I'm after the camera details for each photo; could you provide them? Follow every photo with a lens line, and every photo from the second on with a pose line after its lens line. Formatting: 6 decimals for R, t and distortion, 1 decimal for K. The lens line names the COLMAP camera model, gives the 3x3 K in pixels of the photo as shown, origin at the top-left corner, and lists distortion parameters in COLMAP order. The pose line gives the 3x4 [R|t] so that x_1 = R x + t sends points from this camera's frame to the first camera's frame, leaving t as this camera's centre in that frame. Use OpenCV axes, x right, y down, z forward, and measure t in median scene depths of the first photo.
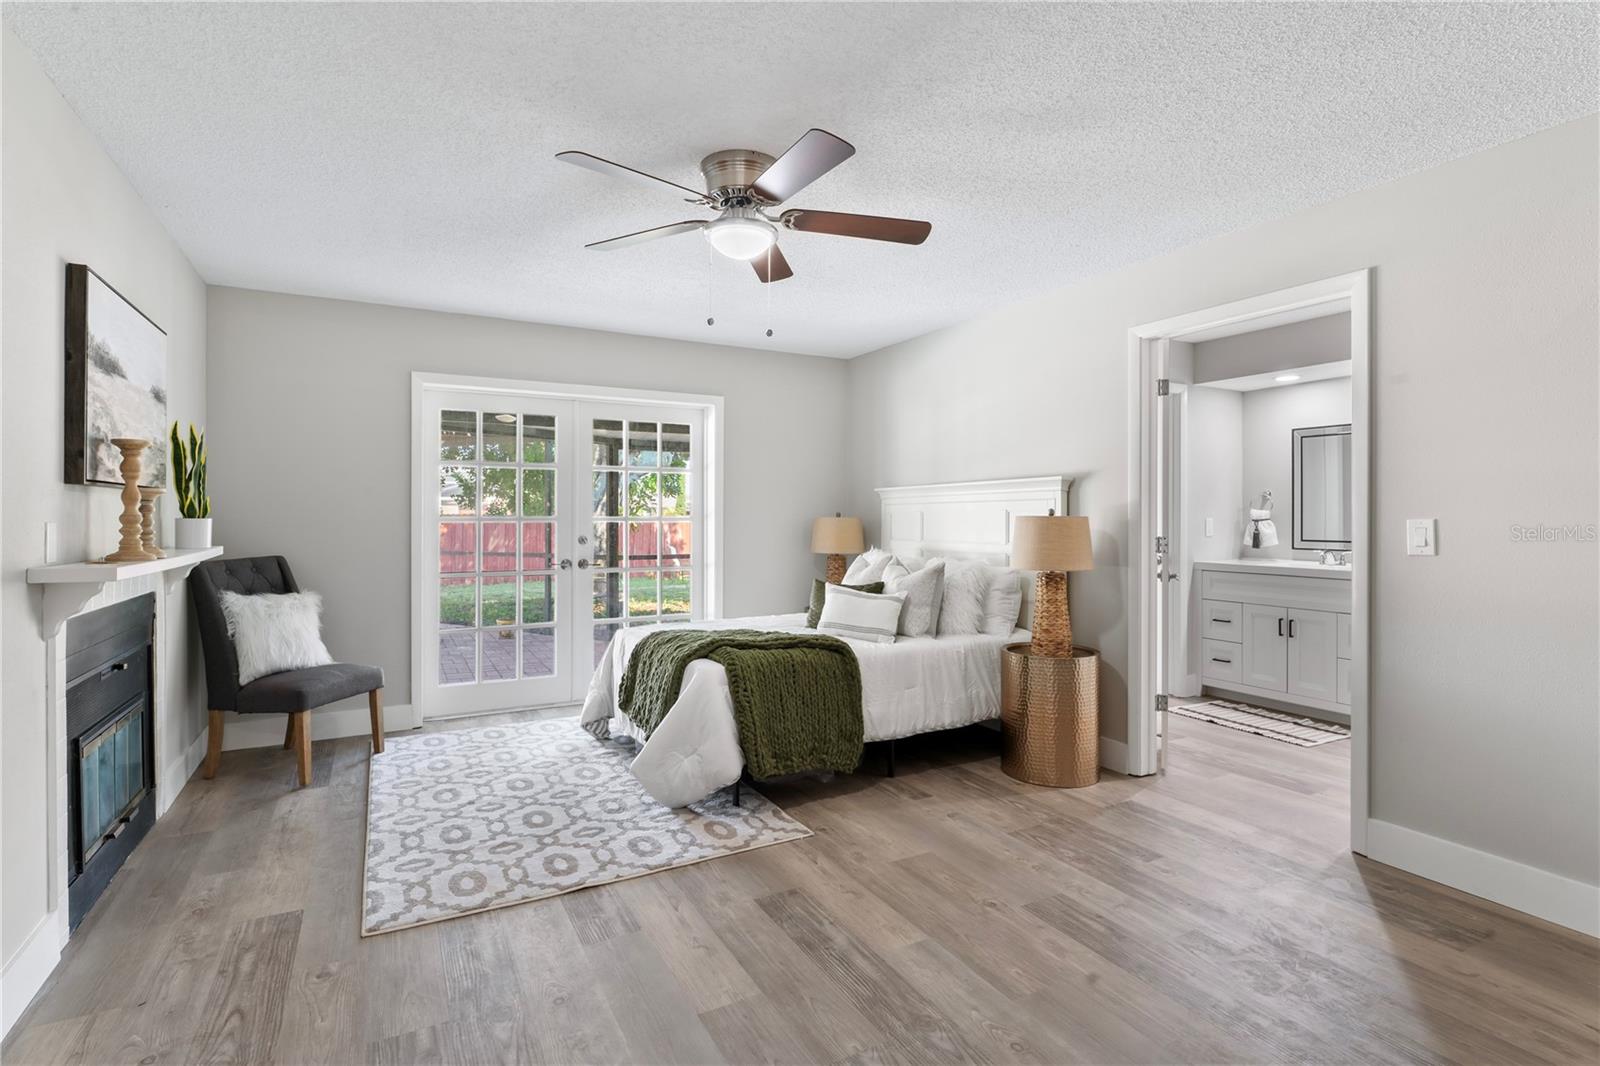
lens RADIAL K [[766.3, 0, 800.1], [0, 766.3, 517.4], [0, 0, 1]] dist [0.001097, 0.000246]
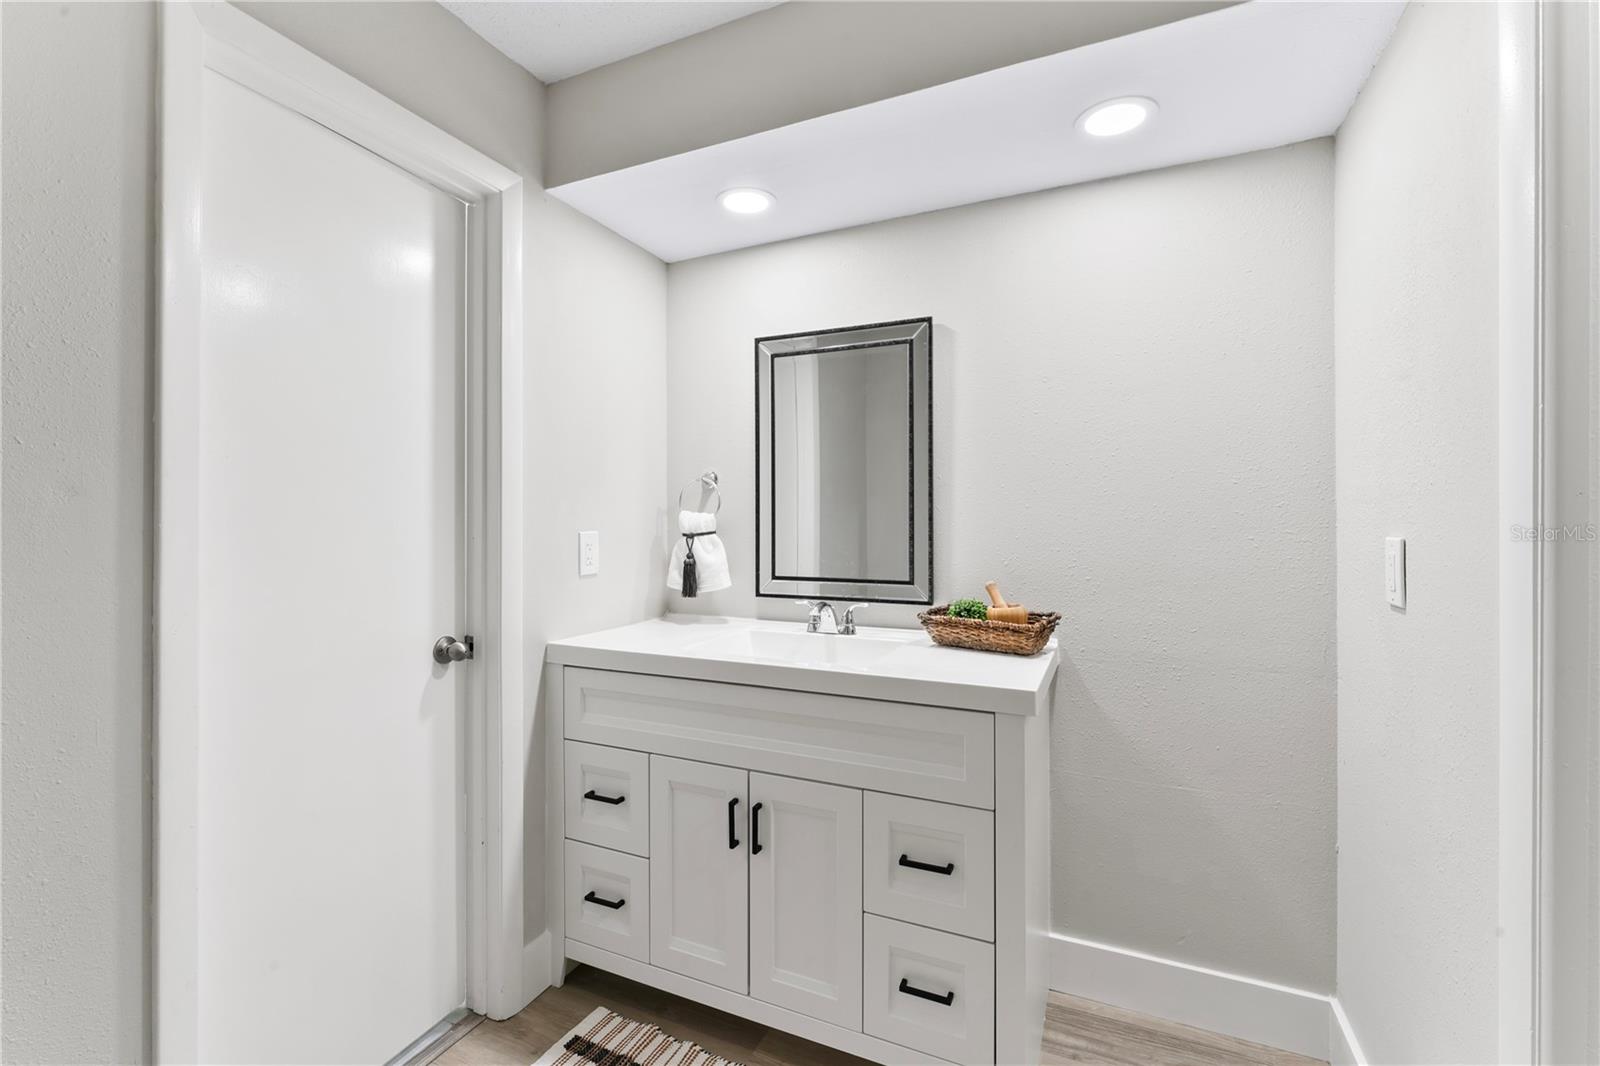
lens RADIAL K [[693.5, 0, 800.0], [0, 693.5, 533.0], [0, 0, 1]] dist [-0.000456, -0.000048]
pose [[0.799909, -0.011067, 0.600019, 0.409116], [0.001577, 0.999865, 0.016340, -0.004048], [-0.600119, -0.012124, 0.799819, 0.645024]]
